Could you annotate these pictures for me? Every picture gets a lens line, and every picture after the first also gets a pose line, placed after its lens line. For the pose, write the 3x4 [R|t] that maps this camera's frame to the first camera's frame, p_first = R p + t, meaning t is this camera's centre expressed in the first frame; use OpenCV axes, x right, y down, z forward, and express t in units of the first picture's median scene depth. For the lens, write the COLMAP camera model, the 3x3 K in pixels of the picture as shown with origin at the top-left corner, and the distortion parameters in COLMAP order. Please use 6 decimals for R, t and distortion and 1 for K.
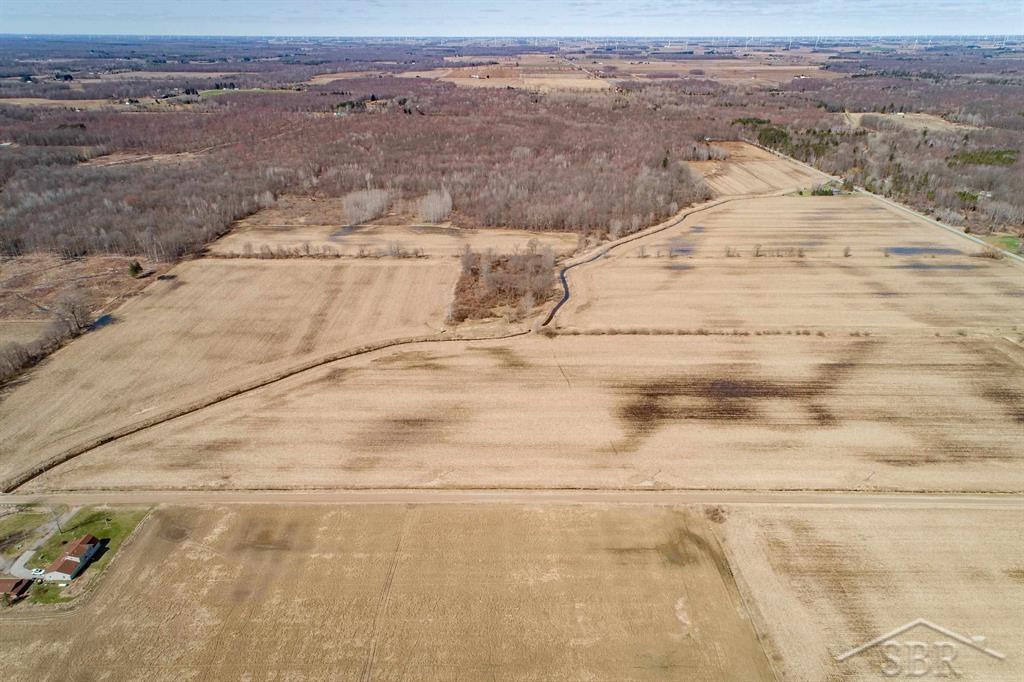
lens RADIAL K [[682.0, 0, 512.0], [0, 682.0, 341.0], [0, 0, 1]] dist [0.022018, 0.008224]
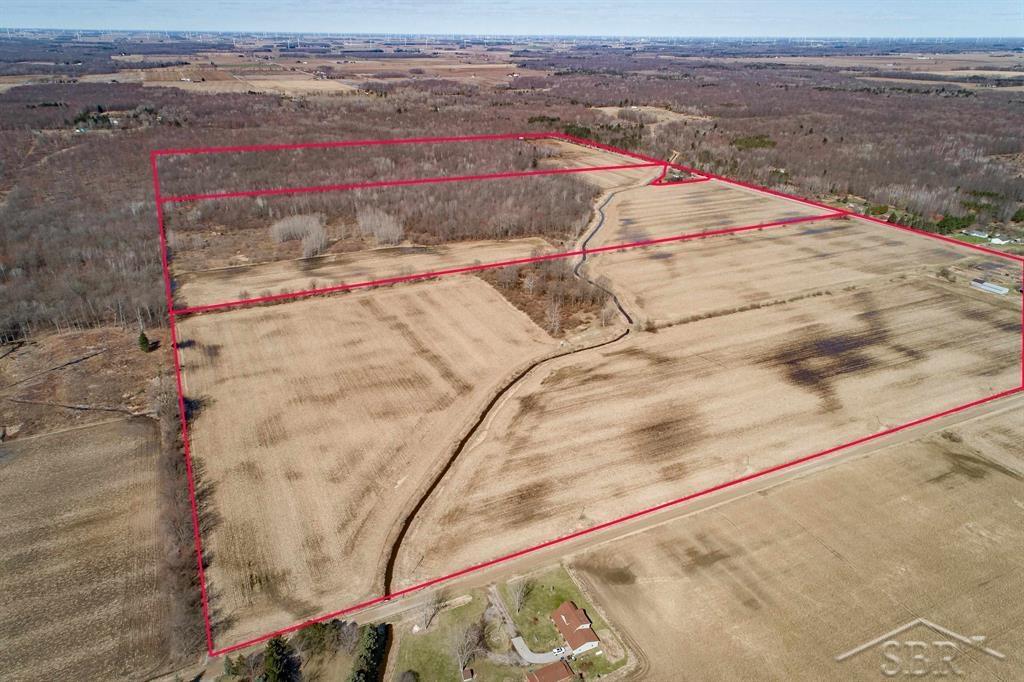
lens RADIAL K [[682.0, 0, 512.0], [0, 682.0, 341.0], [0, 0, 1]] dist [0.022018, 0.008224]
pose [[0.901329, -0.175635, 0.395928, -0.434368], [0.173782, 0.983936, 0.040864, -0.056300], [-0.396745, 0.031973, 0.917372, 0.062574]]
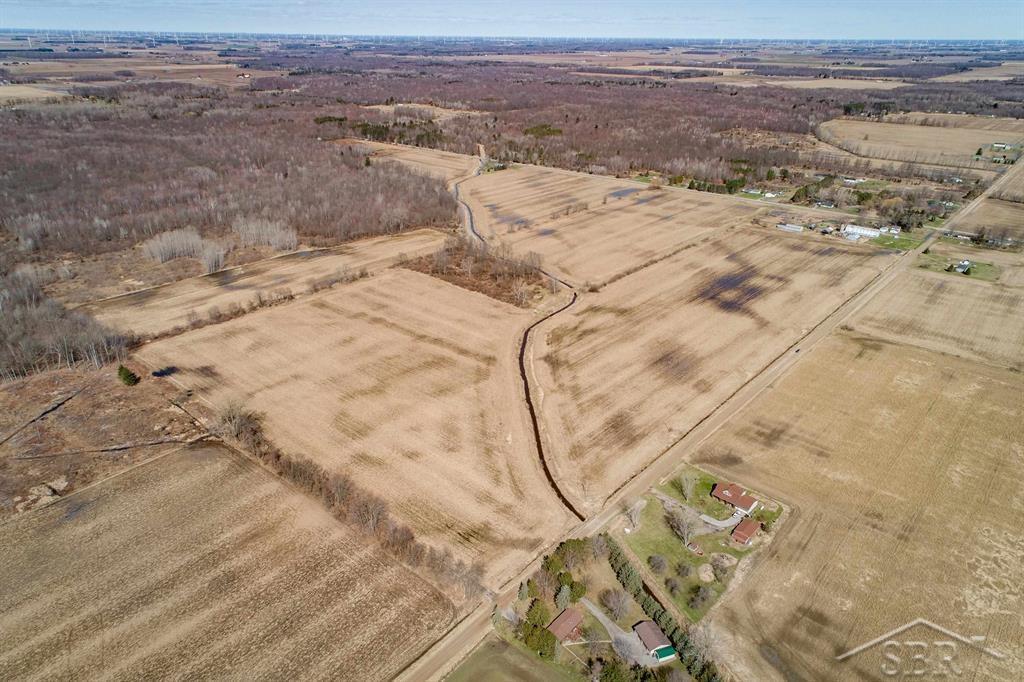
lens RADIAL K [[682.0, 0, 512.0], [0, 682.0, 341.0], [0, 0, 1]] dist [0.022018, 0.008224]
pose [[0.660356, -0.308457, 0.684678, -0.703863], [0.304726, 0.943374, 0.131103, -0.099455], [-0.686347, 0.122065, 0.716957, 0.152668]]
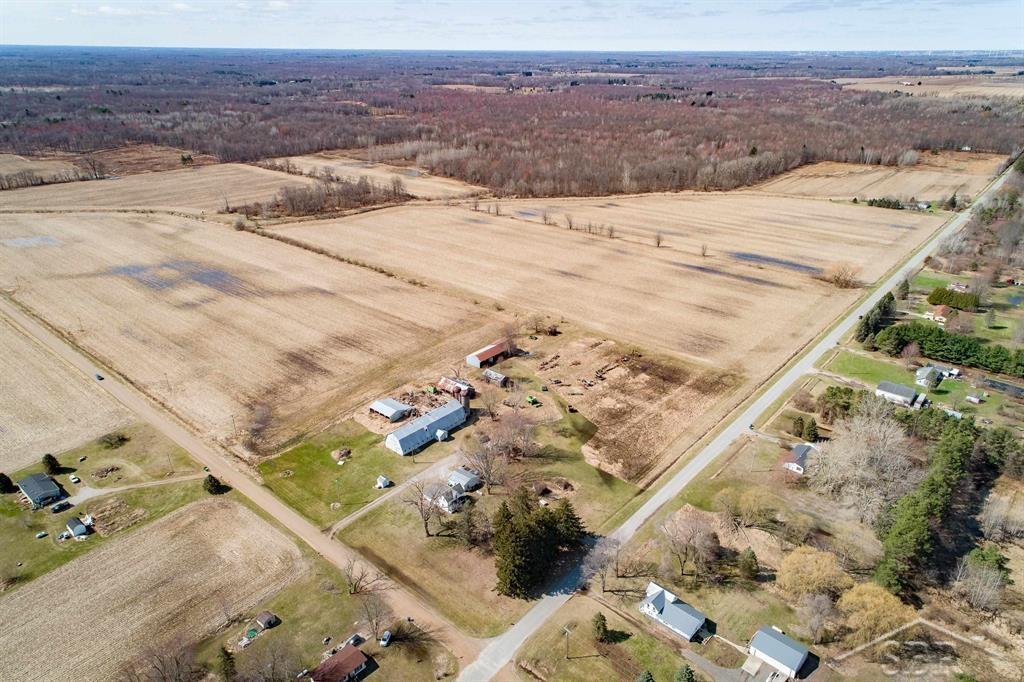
lens RADIAL K [[682.0, 0, 512.0], [0, 682.0, 341.0], [0, 0, 1]] dist [0.022018, 0.008224]
pose [[0.751257, 0.257946, -0.607517, 0.877960], [-0.273502, 0.959384, 0.069131, -0.025174], [0.600674, 0.114222, 0.791292, 0.273795]]
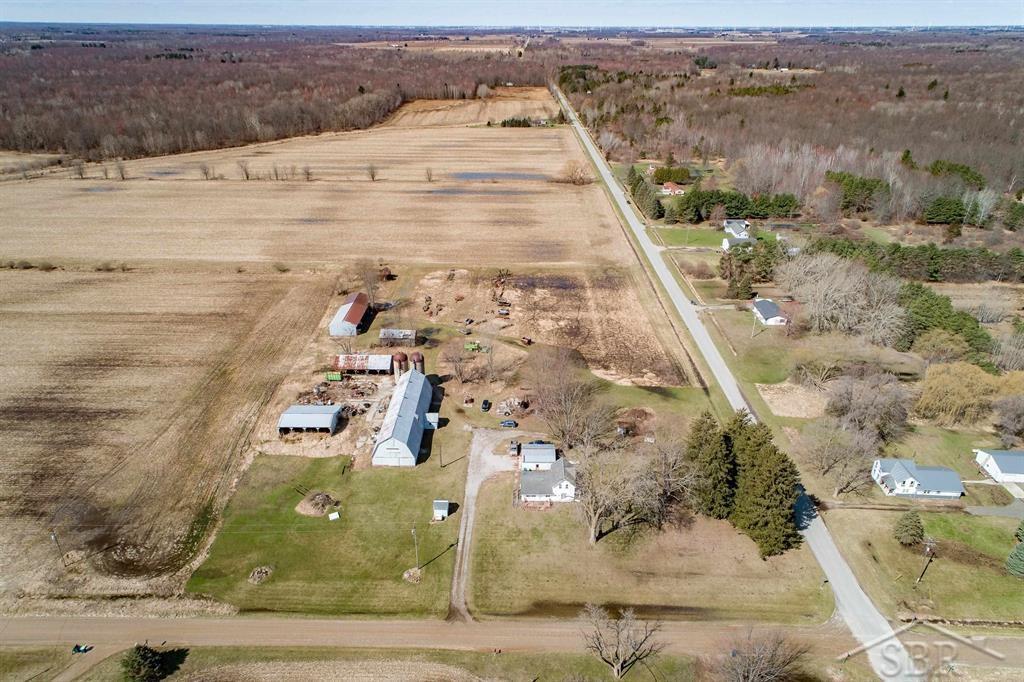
lens RADIAL K [[682.0, 0, 512.0], [0, 682.0, 341.0], [0, 0, 1]] dist [0.022018, 0.008224]
pose [[0.999543, 0.008075, -0.029138, 0.652215], [-0.007886, 0.999947, 0.006572, 0.034875], [0.029190, -0.006340, 0.999554, 0.307283]]
